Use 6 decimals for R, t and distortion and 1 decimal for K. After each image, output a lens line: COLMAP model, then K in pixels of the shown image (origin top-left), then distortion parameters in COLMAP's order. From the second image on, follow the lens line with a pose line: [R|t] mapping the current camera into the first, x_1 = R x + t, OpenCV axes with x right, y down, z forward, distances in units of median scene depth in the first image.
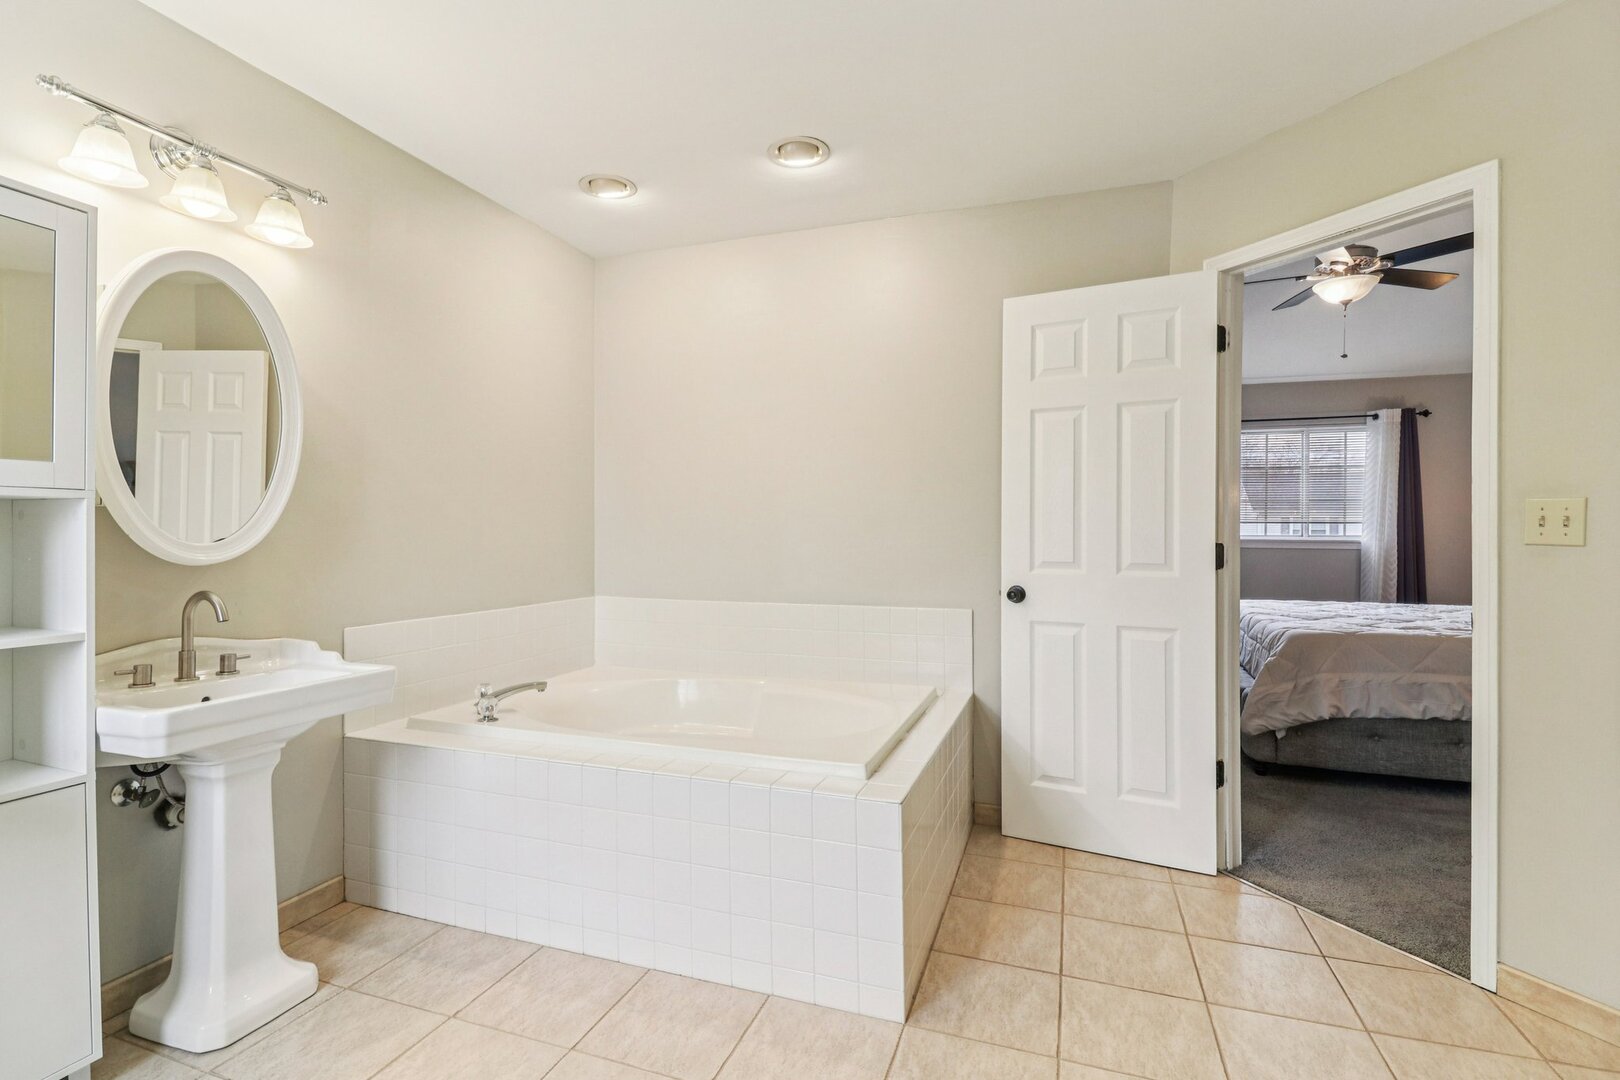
lens RADIAL K [[758.0, 0, 809.8], [0, 758.0, 526.0], [0, 0, 1]] dist [0.000758, -0.000288]
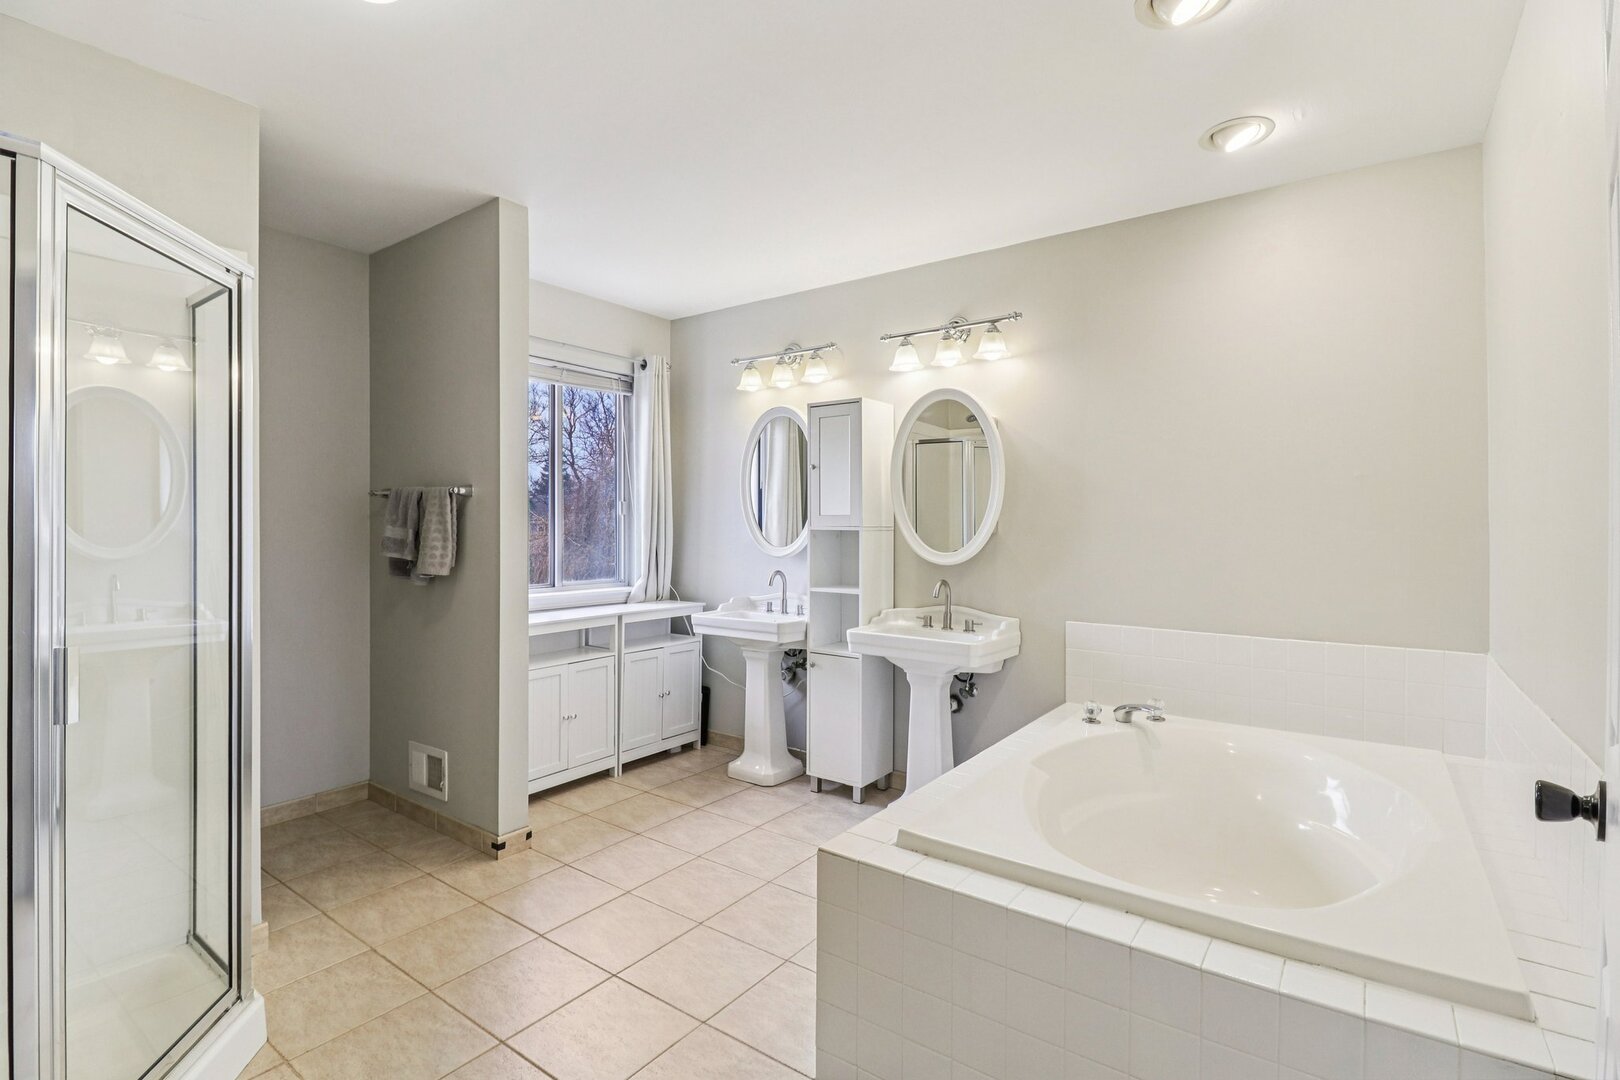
lens RADIAL K [[758.0, 0, 809.8], [0, 758.0, 526.0], [0, 0, 1]] dist [0.000758, -0.000288]
pose [[-0.300868, -0.006445, -0.953644, 0.960584], [0.003710, 0.999962, -0.007928, -0.026849], [0.953659, -0.005924, -0.300833, 1.201117]]
